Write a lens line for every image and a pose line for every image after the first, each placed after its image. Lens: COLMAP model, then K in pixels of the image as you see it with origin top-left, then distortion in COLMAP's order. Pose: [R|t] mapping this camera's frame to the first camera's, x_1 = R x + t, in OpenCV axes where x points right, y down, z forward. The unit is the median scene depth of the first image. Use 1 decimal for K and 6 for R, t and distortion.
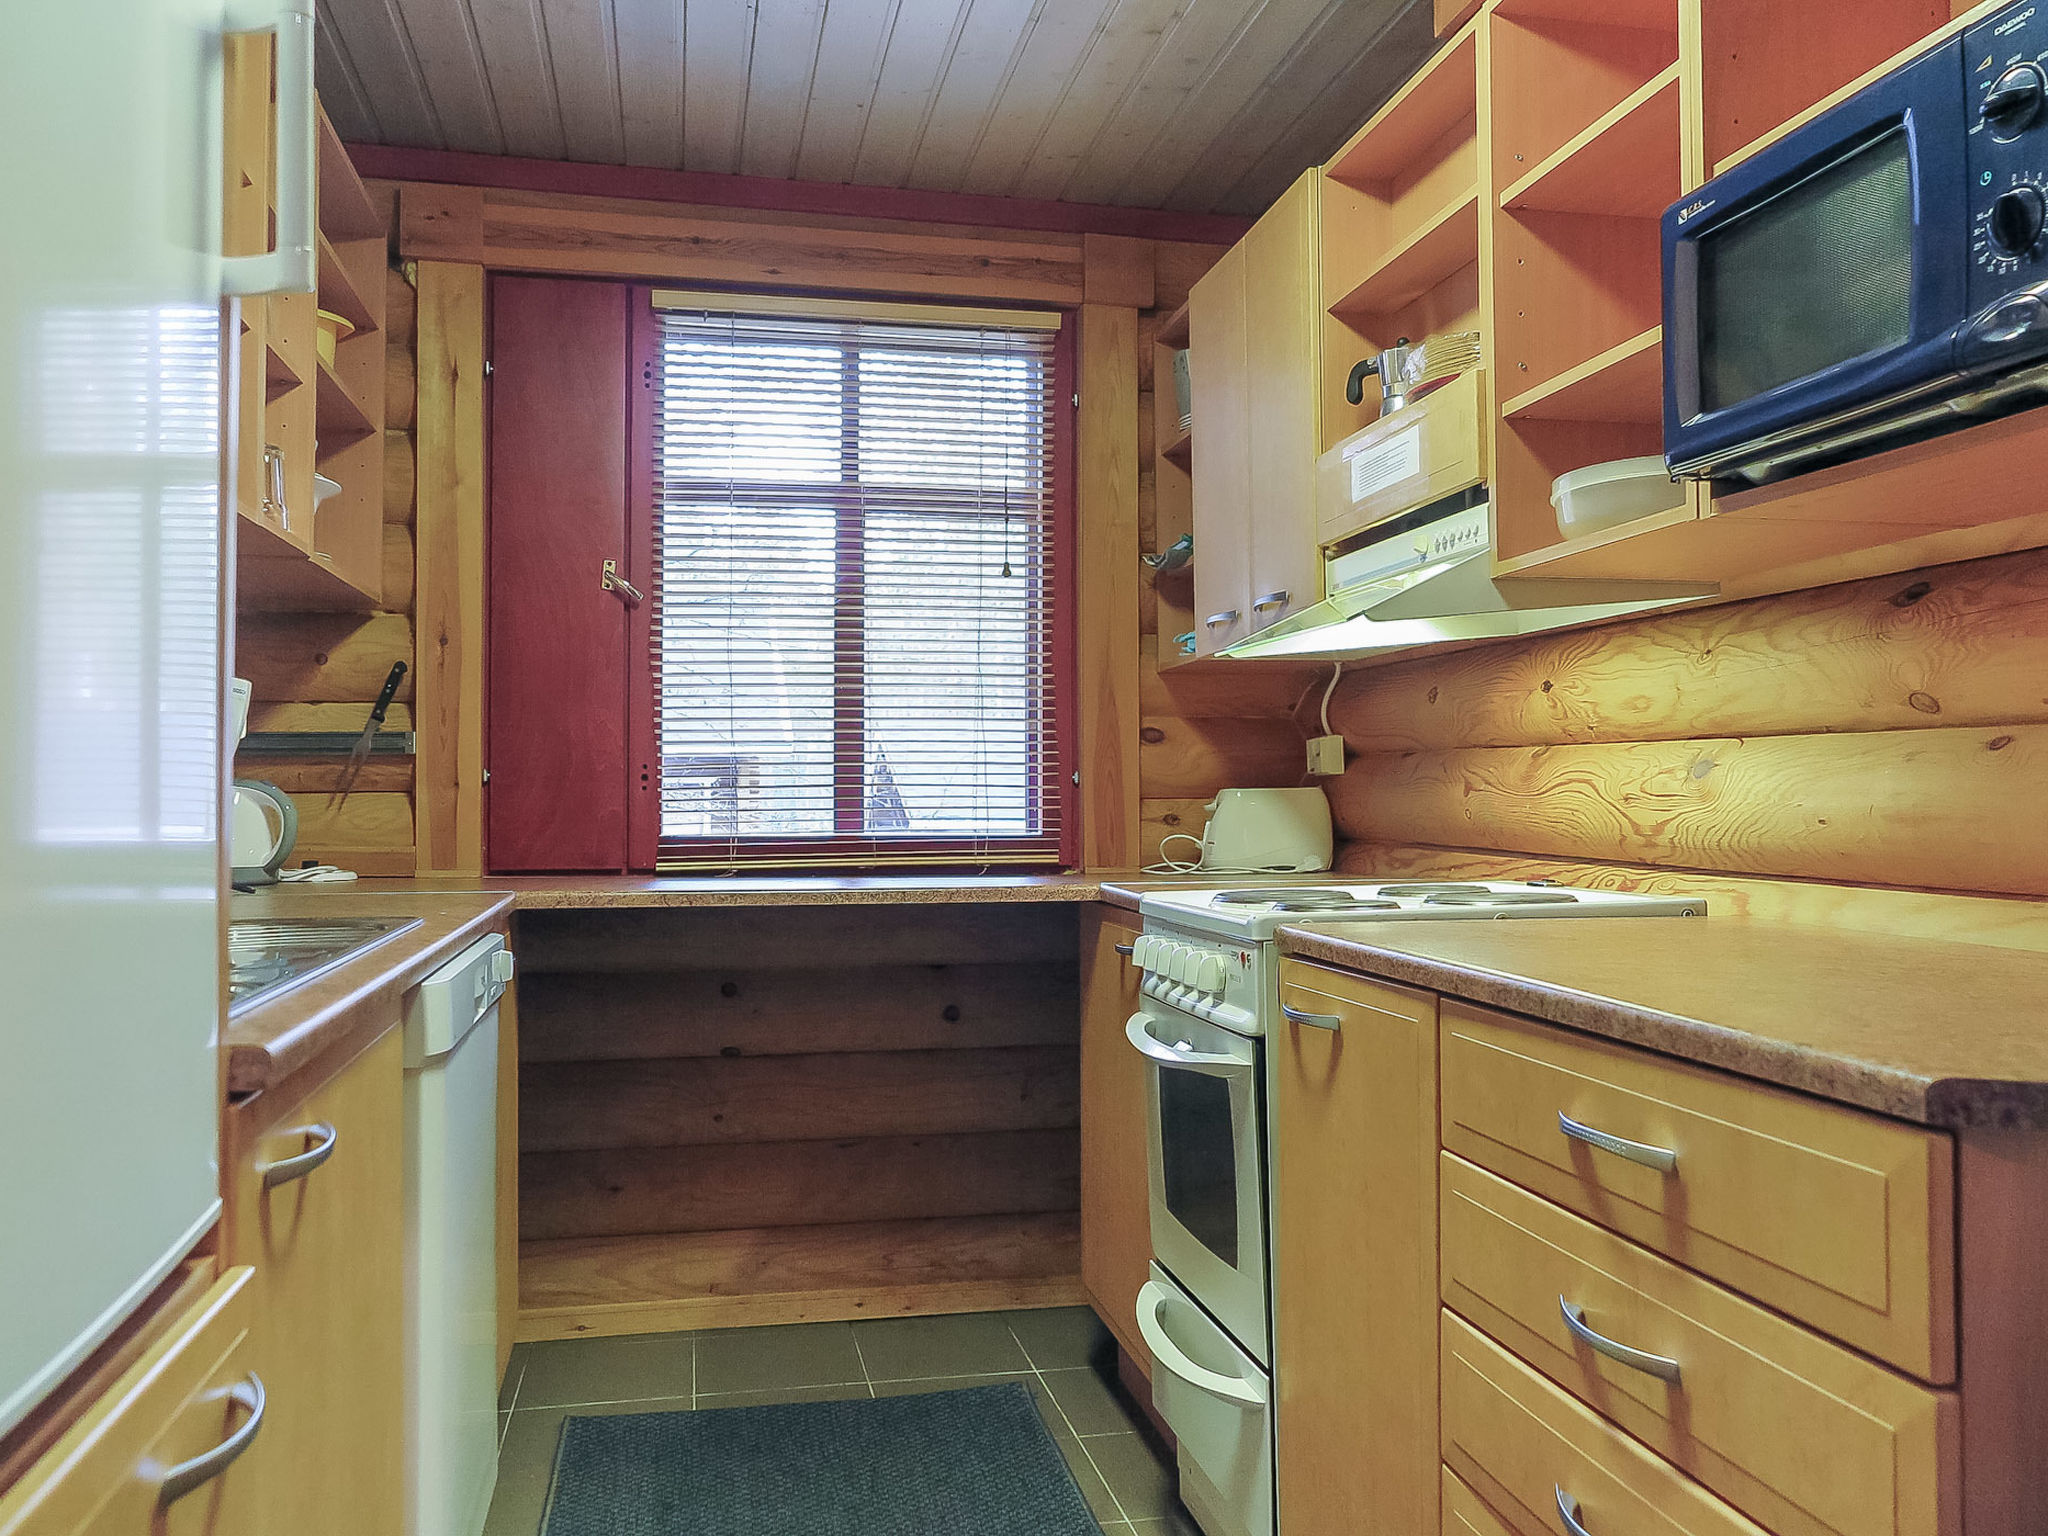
lens RADIAL K [[1593.8, 0, 1024.0], [0, 1593.8, 768.0], [0, 0, 1]] dist [0.002069, 0.001602]
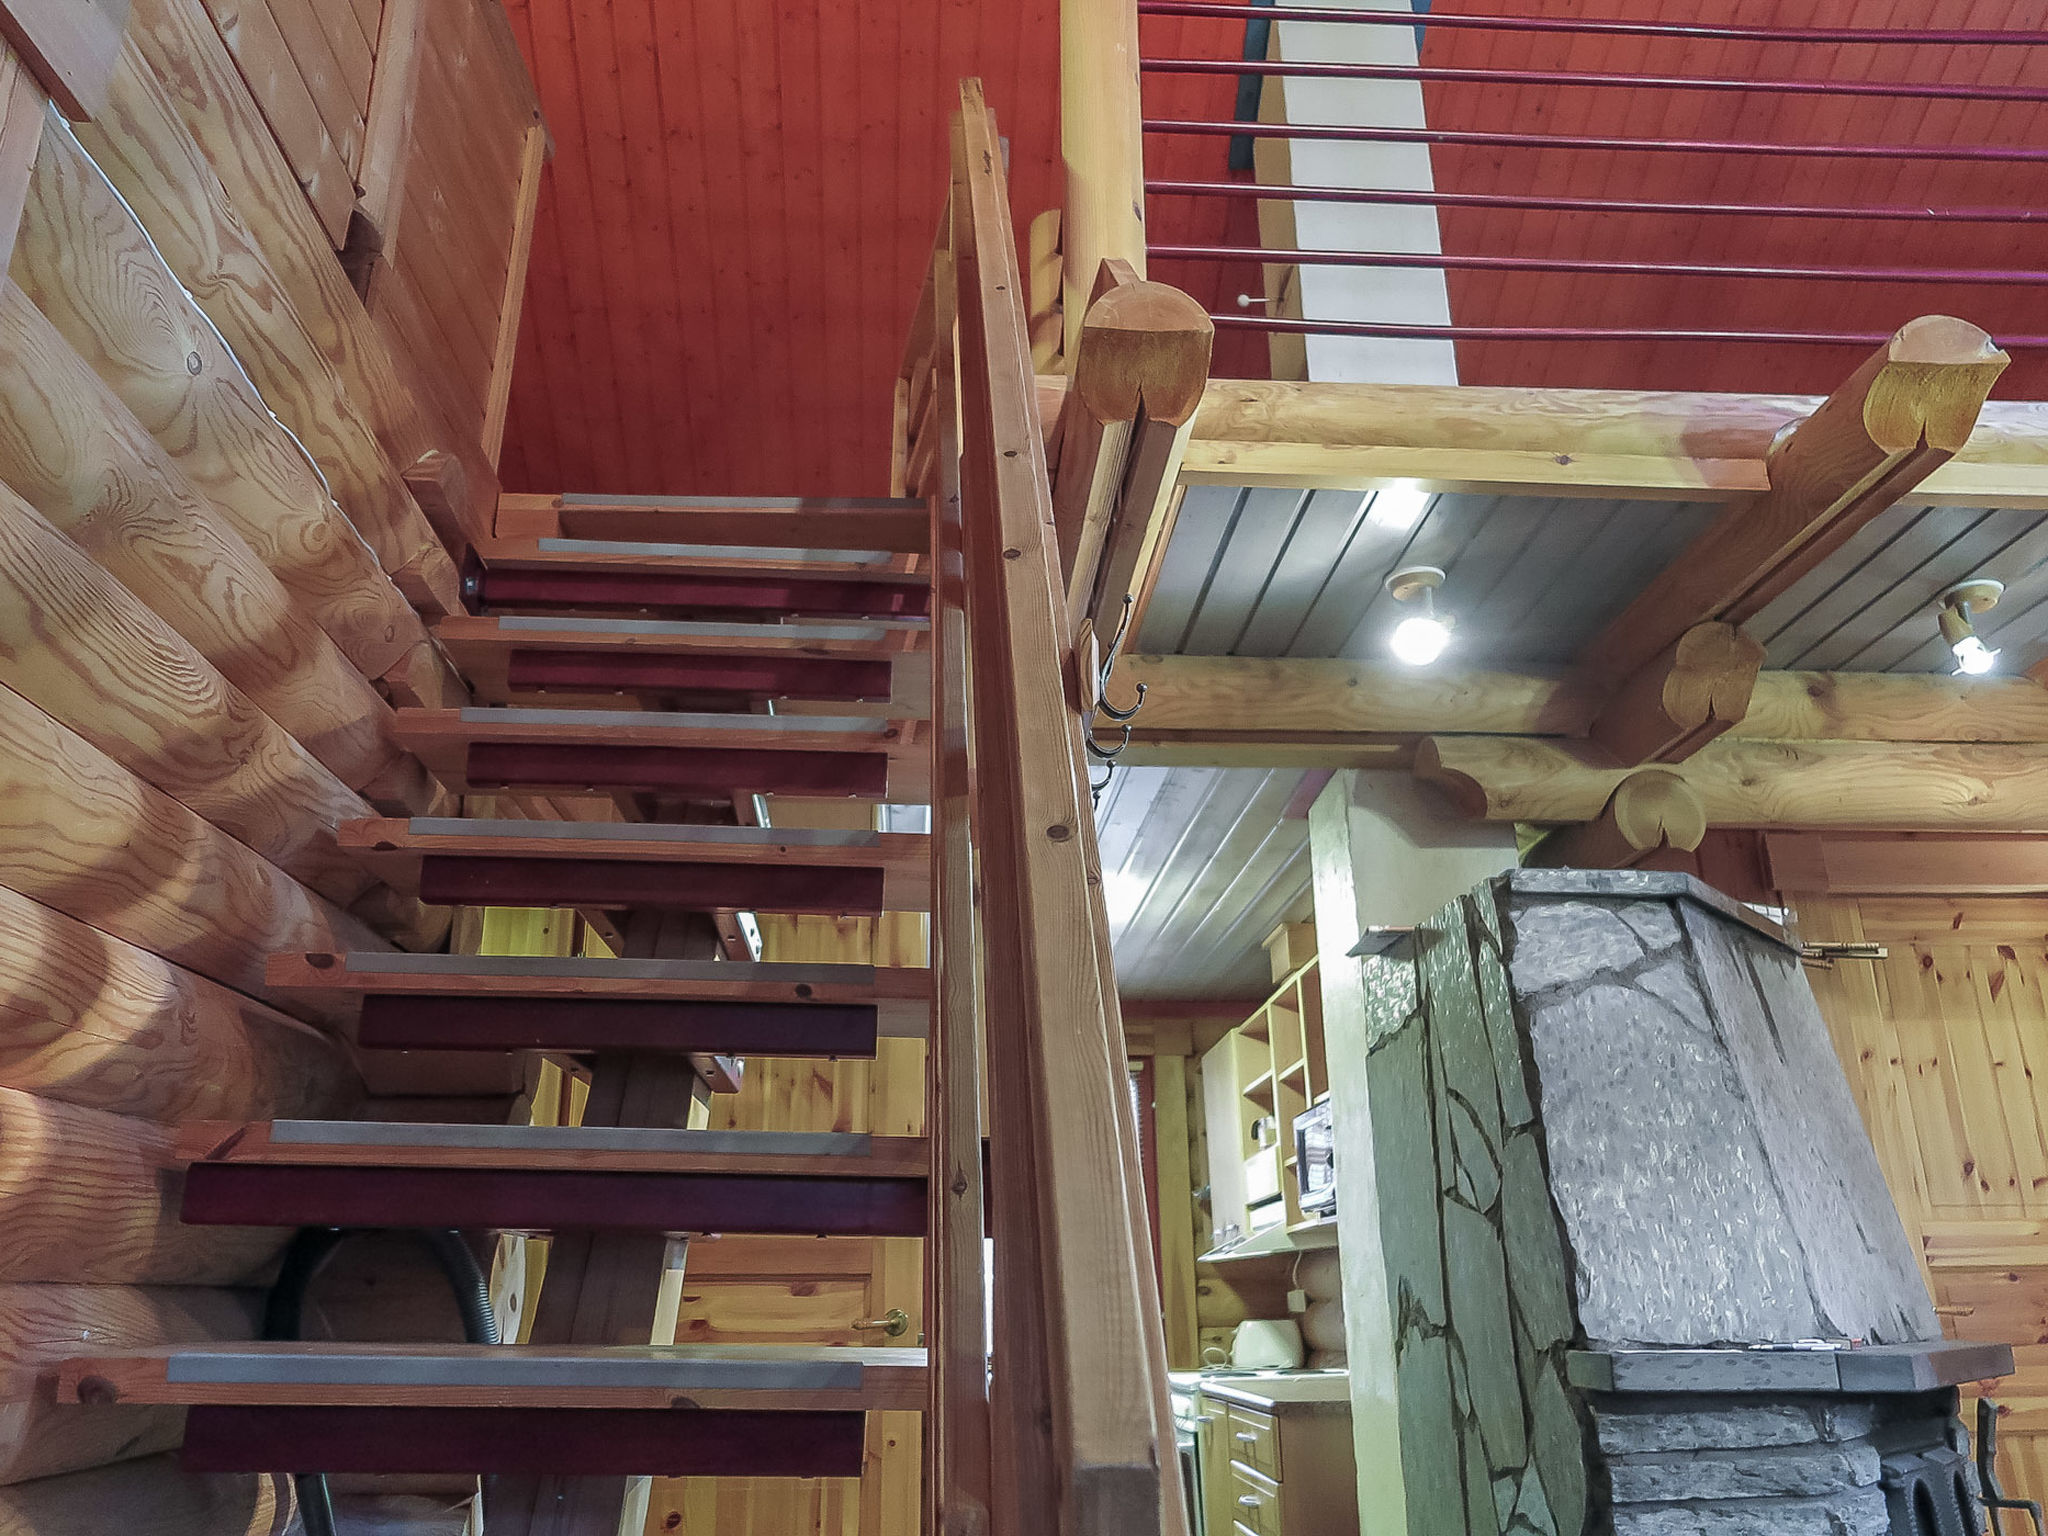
lens RADIAL K [[1593.8, 0, 1024.0], [0, 1593.8, 768.0], [0, 0, 1]] dist [0.002069, 0.001602]
pose [[0.989981, -0.059545, -0.128035, 0.153866], [0.017050, 0.950511, -0.310223, -0.027749], [0.140171, 0.304932, 0.942002, -0.978741]]
